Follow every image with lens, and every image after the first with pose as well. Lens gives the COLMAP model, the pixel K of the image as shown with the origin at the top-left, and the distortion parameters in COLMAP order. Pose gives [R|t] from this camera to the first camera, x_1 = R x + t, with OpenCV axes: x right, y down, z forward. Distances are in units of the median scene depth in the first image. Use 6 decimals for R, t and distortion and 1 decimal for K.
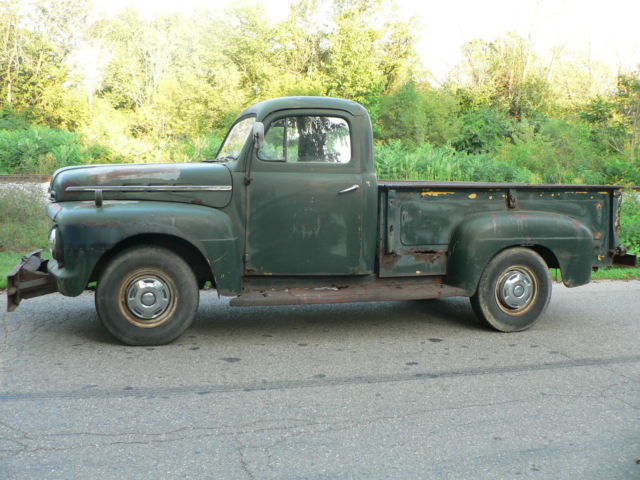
lens RADIAL K [[684.2, 0, 291.7], [0, 684.2, 227.8], [0, 0, 1]] dist [-0.184574, 0.186659]
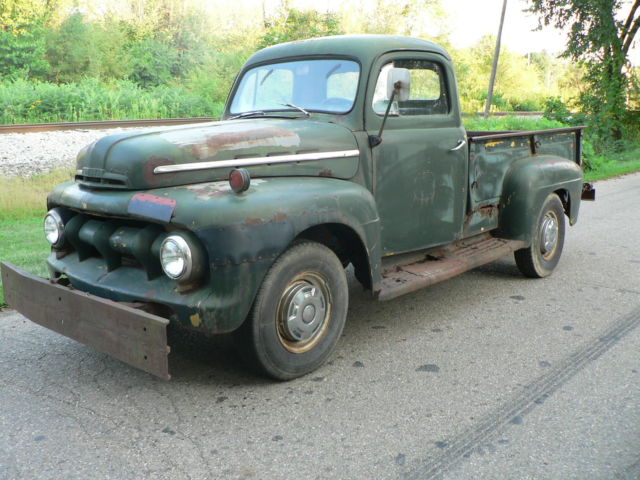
lens RADIAL K [[684.2, 0, 291.7], [0, 684.2, 227.8], [0, 0, 1]] dist [-0.184574, 0.186659]
pose [[0.857978, -0.119479, 0.499599, -0.512674], [0.070090, 0.990707, 0.116561, -0.064133], [-0.508883, -0.064989, 0.858379, 0.340206]]
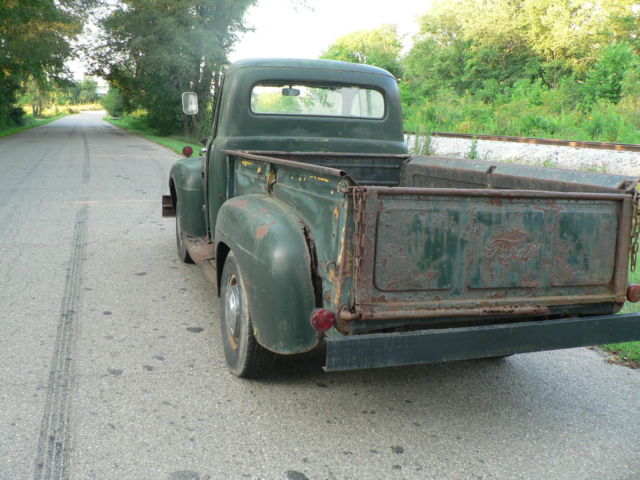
lens RADIAL K [[684.2, 0, 291.7], [0, 684.2, 227.8], [0, 0, 1]] dist [-0.184574, 0.186659]
pose [[0.002473, 0.134544, -0.990905, 1.024526], [-0.110103, 0.984920, 0.133457, -0.088837], [0.993917, 0.108771, 0.017249, 1.060391]]
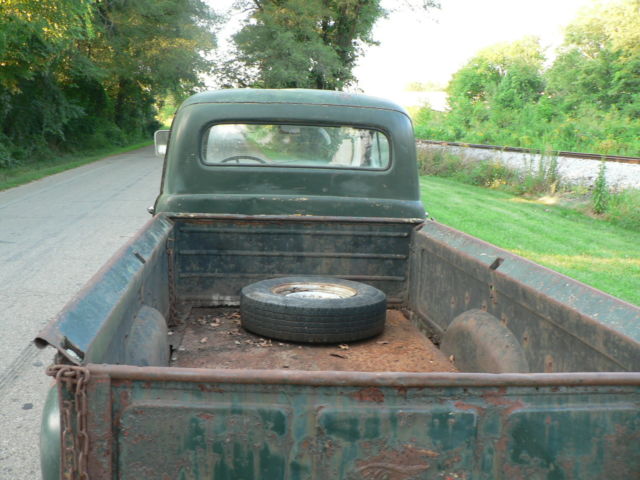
lens RADIAL K [[684.2, 0, 291.7], [0, 684.2, 227.8], [0, 0, 1]] dist [-0.184574, 0.186659]
pose [[-0.201302, 0.113218, -0.972964, 0.771466], [-0.113097, 0.983968, 0.137897, -0.153310], [0.972978, 0.137798, -0.185270, 1.230447]]
